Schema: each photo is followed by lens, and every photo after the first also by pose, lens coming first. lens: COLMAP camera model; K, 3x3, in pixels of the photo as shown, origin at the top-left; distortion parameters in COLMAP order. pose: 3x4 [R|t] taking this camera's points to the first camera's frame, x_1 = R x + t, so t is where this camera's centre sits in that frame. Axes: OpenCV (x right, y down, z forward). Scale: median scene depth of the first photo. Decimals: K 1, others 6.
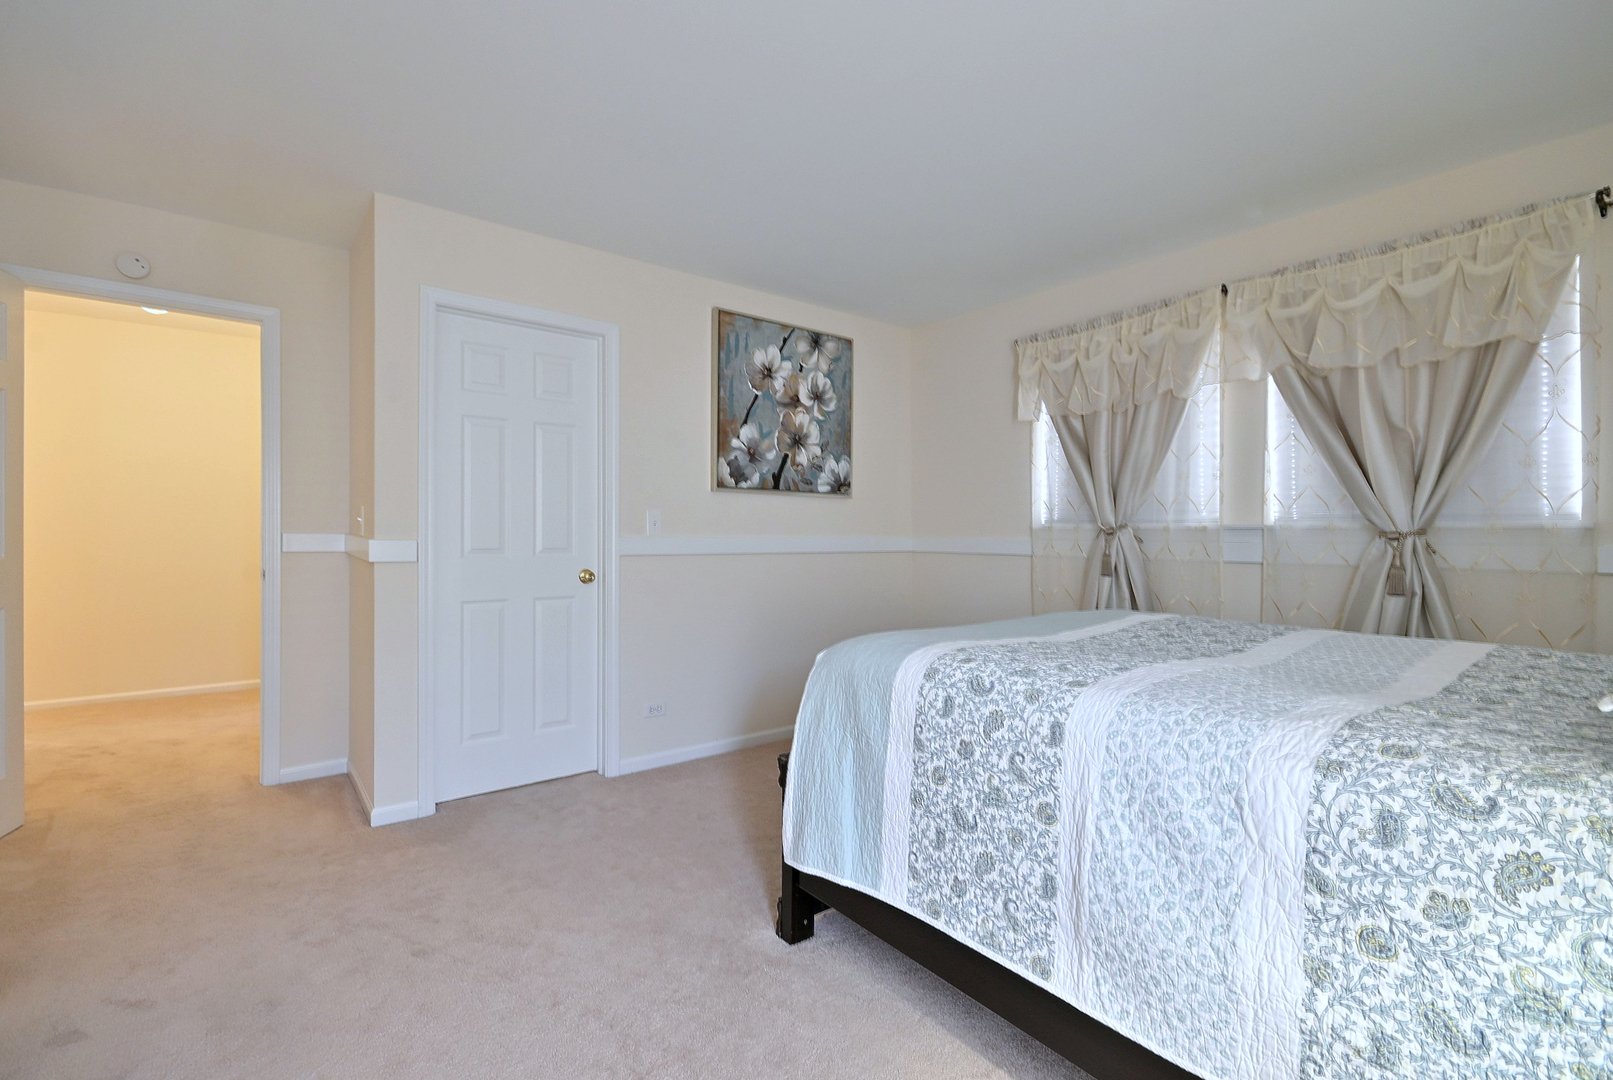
lens RADIAL K [[746.3, 0, 817.7], [0, 746.3, 535.1], [0, 0, 1]] dist [0.001583, 0.000281]
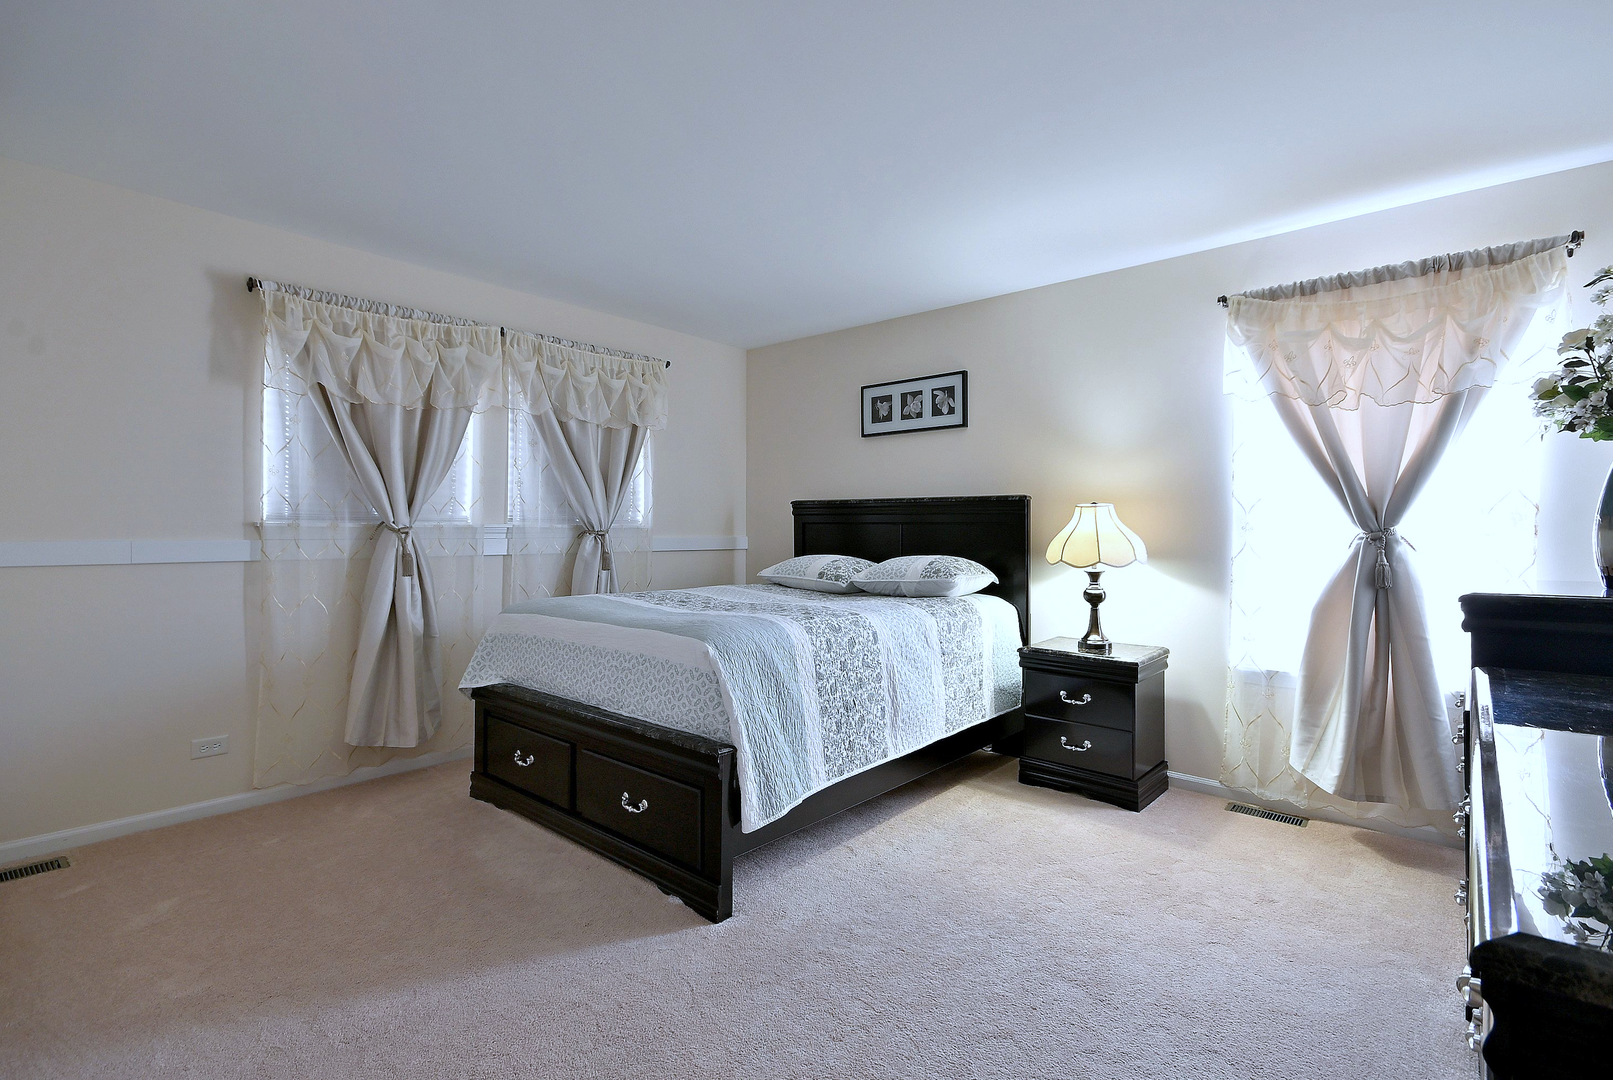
lens RADIAL K [[746.3, 0, 817.7], [0, 746.3, 535.1], [0, 0, 1]] dist [0.001583, 0.000281]
pose [[-0.200631, -0.015130, 0.979550, -1.444049], [-0.002862, 0.999886, 0.014858, -0.029979], [-0.979663, 0.000177, -0.200651, 1.413047]]
